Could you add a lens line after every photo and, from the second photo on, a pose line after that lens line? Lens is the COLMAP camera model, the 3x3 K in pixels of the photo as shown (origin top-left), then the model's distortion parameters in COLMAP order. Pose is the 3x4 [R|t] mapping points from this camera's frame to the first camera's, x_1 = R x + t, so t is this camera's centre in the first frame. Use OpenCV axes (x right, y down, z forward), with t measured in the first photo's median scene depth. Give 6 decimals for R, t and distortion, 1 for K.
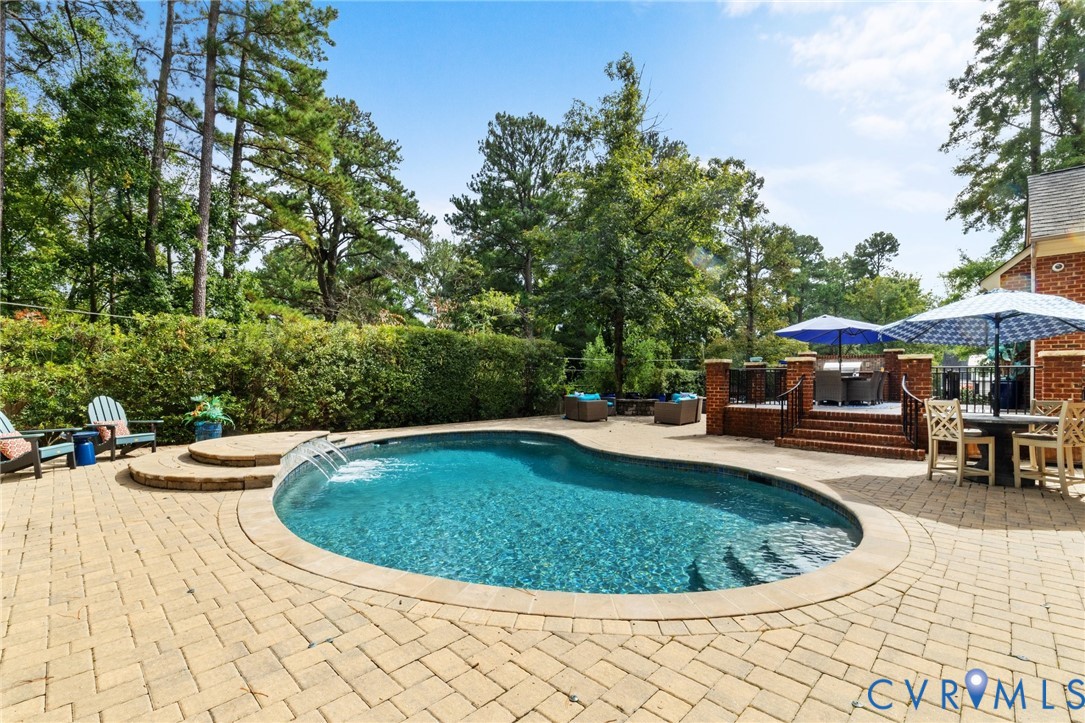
lens RADIAL K [[472.1, 0, 529.5], [0, 472.1, 380.8], [0, 0, 1]] dist [0.002245, -0.000173]
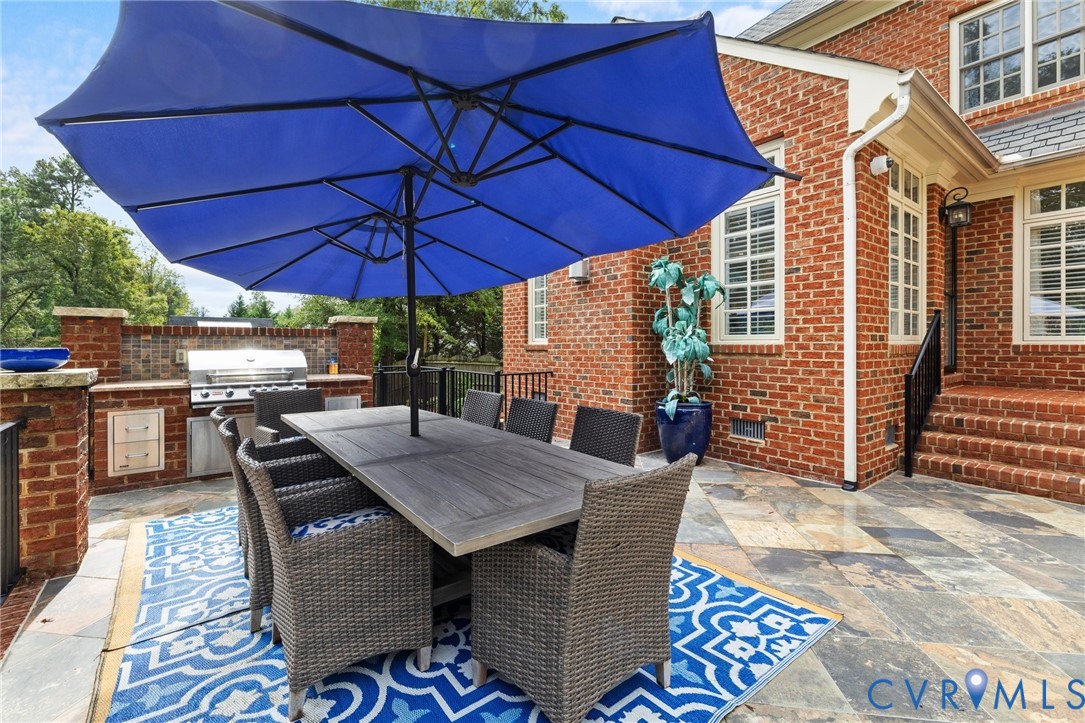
lens RADIAL K [[472.1, 0, 538.9], [0, 472.1, 334.1], [0, 0, 1]] dist [0.002245, -0.000173]
pose [[0.125546, 0.011089, 0.992026, 0.167644], [0.010059, 0.999872, -0.012450, -0.018988], [-0.992037, 0.011542, 0.125418, 0.337392]]
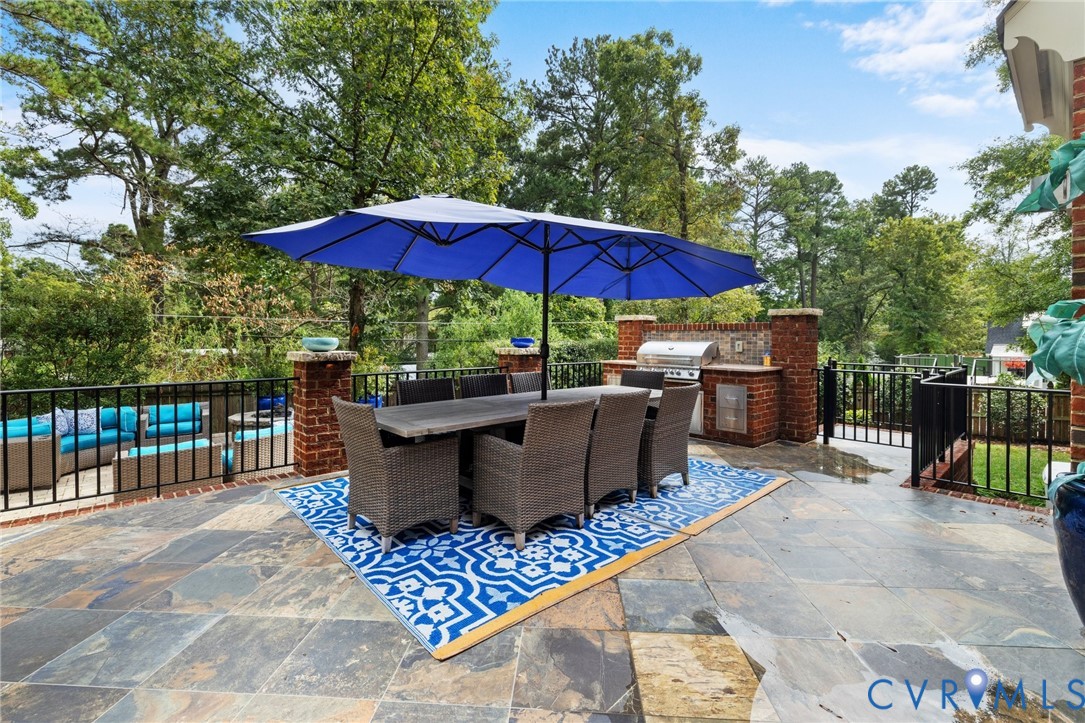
lens RADIAL K [[472.1, 0, 539.7], [0, 472.1, 343.2], [0, 0, 1]] dist [0.002245, -0.000173]
pose [[0.998587, -0.003483, -0.053019, 0.247879], [0.003840, 0.999971, 0.006641, -0.017594], [0.052994, -0.006835, 0.998571, 0.255484]]
